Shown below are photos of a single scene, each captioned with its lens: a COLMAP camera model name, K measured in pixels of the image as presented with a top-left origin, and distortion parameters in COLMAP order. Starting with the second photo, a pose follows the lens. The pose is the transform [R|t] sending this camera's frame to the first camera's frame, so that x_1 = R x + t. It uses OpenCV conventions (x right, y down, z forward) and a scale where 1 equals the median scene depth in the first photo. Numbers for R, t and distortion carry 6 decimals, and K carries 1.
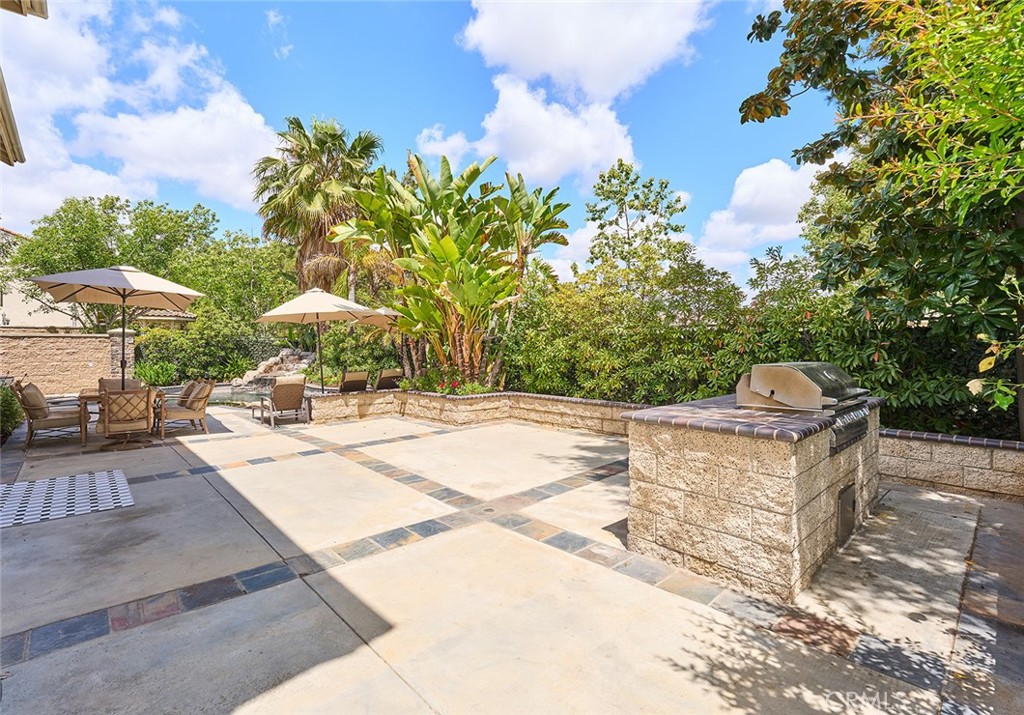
lens RADIAL K [[468.7, 0, 489.1], [0, 468.7, 351.9], [0, 0, 1]] dist [0.001436, -0.000964]
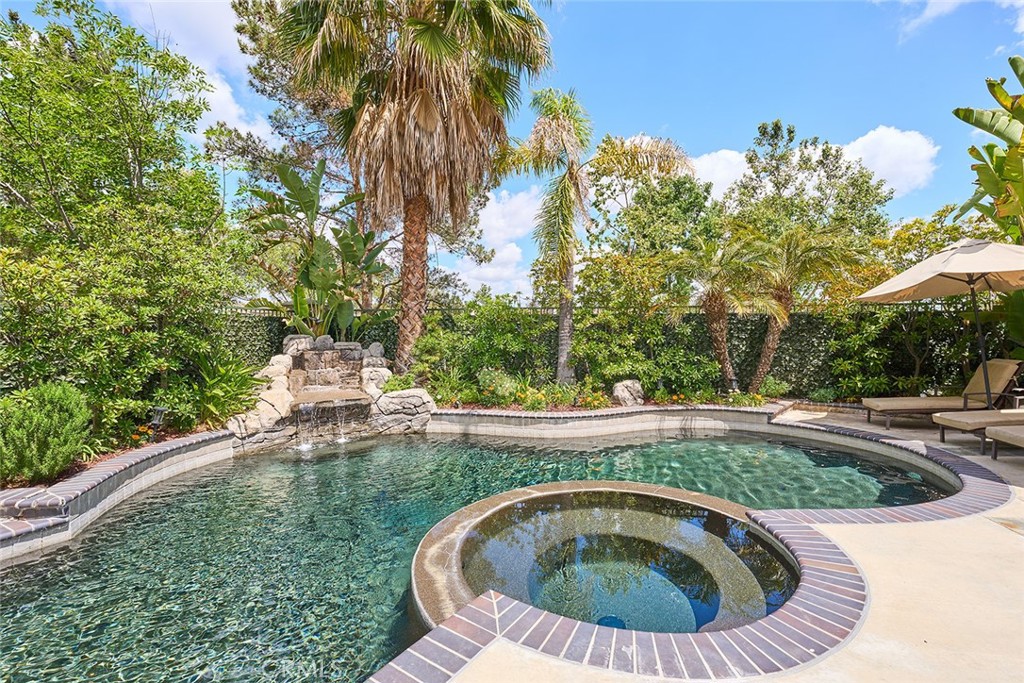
lens RADIAL K [[445.7, 0, 518.4], [0, 445.7, 342.6], [0, 0, 1]] dist [-0.004629, -0.001010]
pose [[0.777255, -0.013813, 0.629034, -2.060550], [0.014550, 0.999886, 0.003978, 0.004961], [-0.629017, 0.006061, 0.777368, 2.080707]]
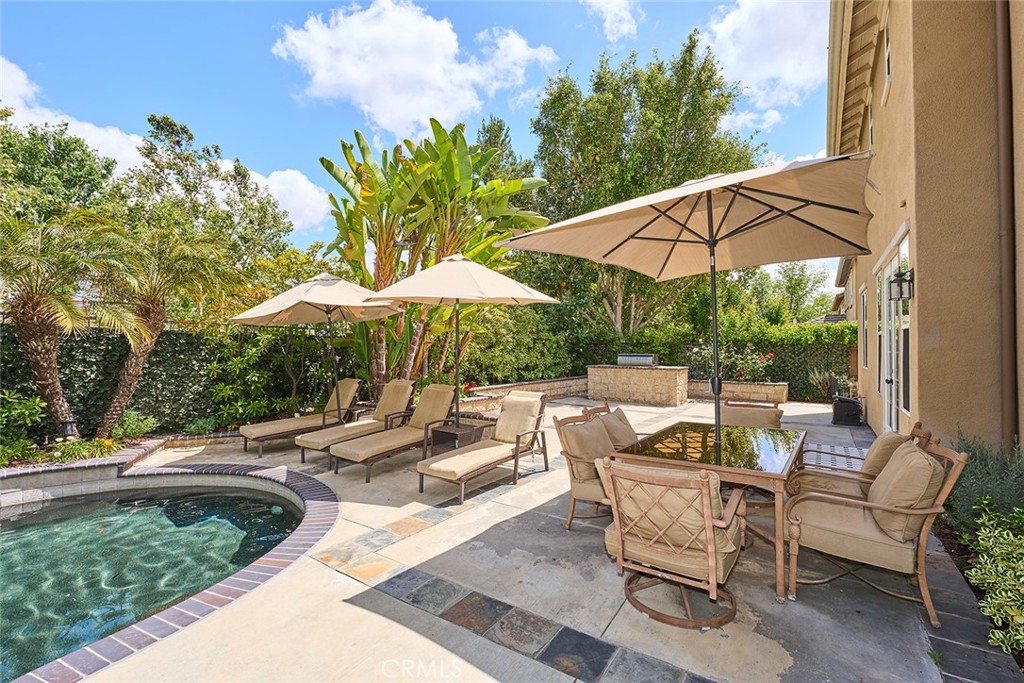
lens RADIAL K [[445.7, 0, 506.8], [0, 445.7, 338.2], [0, 0, 1]] dist [-0.004629, -0.001010]
pose [[-0.231562, 0.024001, 0.972524, -1.808564], [0.007179, 0.999711, -0.022962, -0.020570], [-0.972794, 0.001664, -0.231667, 2.028293]]
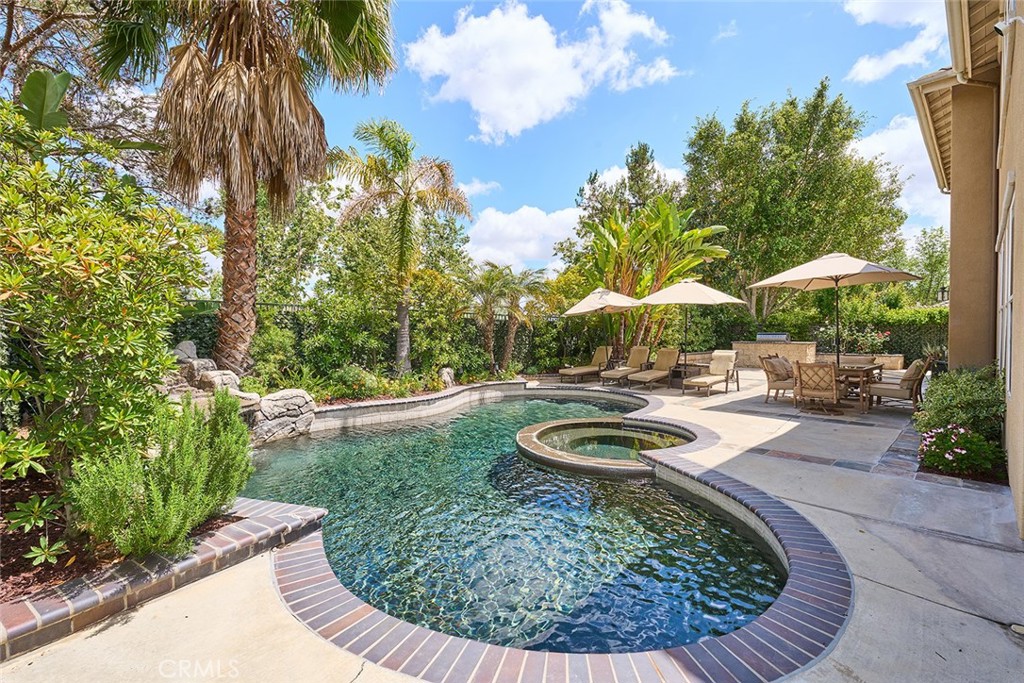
lens RADIAL K [[445.7, 0, 508.2], [0, 445.7, 340.7], [0, 0, 1]] dist [-0.004629, -0.001010]
pose [[-0.028440, -0.015570, 0.999474, -2.810523], [0.013606, 0.999780, 0.015962, -0.005245], [-0.999503, 0.014053, -0.028222, 2.810683]]
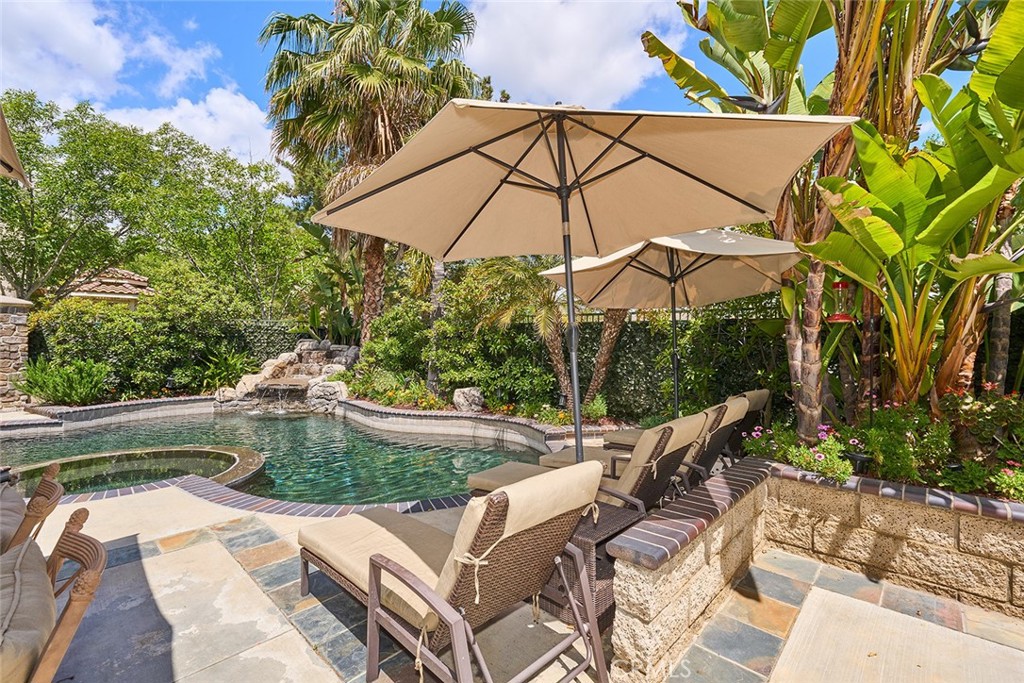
lens RADIAL K [[445.7, 0, 519.4], [0, 445.7, 343.9], [0, 0, 1]] dist [-0.004629, -0.001010]
pose [[0.995039, 0.014664, 0.098398, -0.788469], [-0.013723, 0.999853, -0.010231, 0.004536], [-0.098533, 0.008830, 0.995095, 1.420303]]
